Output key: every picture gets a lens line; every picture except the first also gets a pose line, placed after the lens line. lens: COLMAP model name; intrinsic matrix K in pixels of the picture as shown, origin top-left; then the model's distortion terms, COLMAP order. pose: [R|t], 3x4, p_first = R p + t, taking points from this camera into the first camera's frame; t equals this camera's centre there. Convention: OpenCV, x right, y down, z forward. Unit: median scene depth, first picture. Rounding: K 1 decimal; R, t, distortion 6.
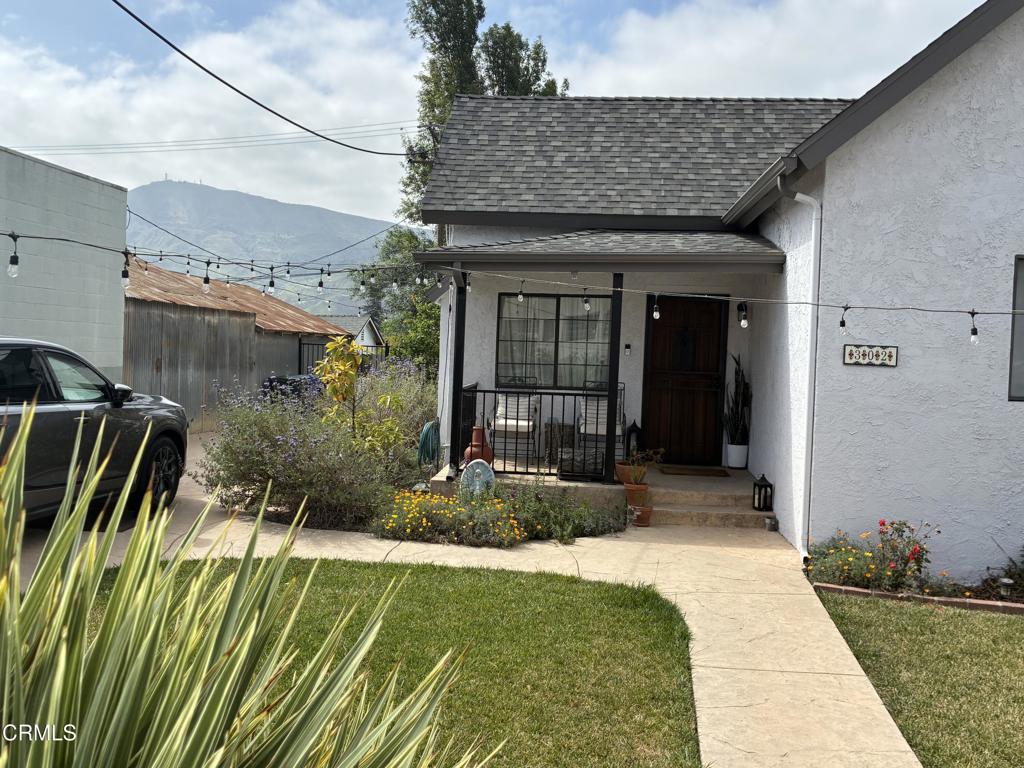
lens RADIAL K [[948.8, 0, 521.9], [0, 948.8, 377.1], [0, 0, 1]] dist [0.012248, 0.000000]
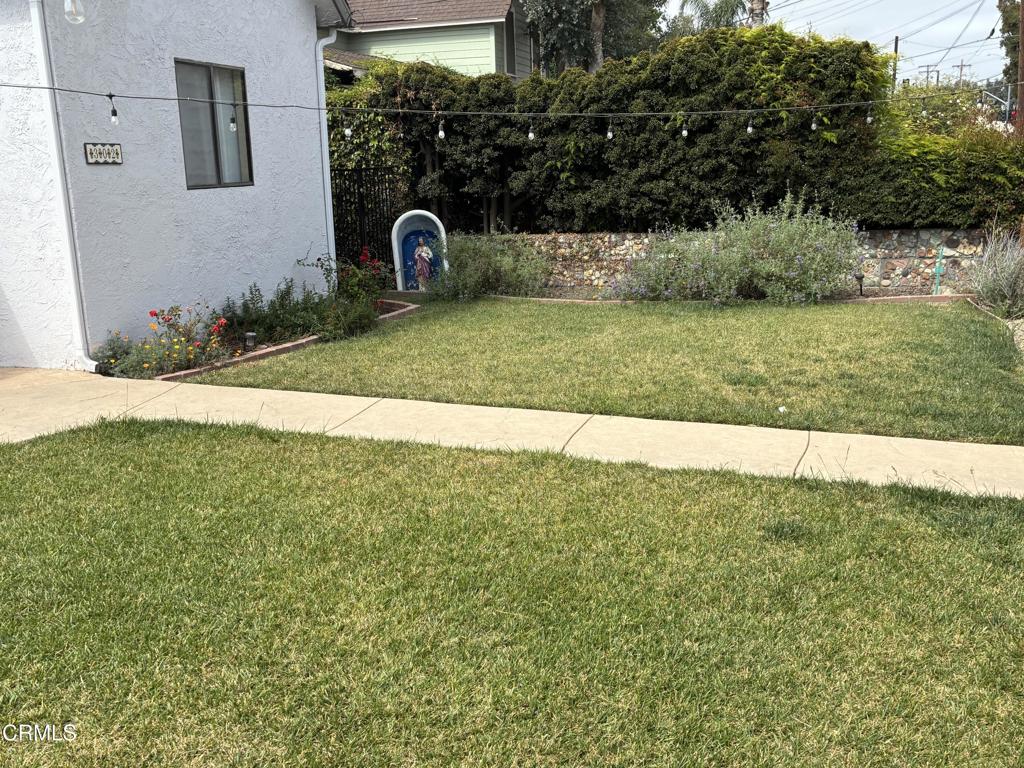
lens RADIAL K [[948.8, 0, 504.2], [0, 948.8, 383.1], [0, 0, 1]] dist [0.012248, 0.000000]
pose [[0.195650, -0.263940, 0.944488, -0.437662], [0.060742, 0.964513, 0.256954, -0.016845], [-0.978791, 0.007097, 0.204739, 0.296286]]
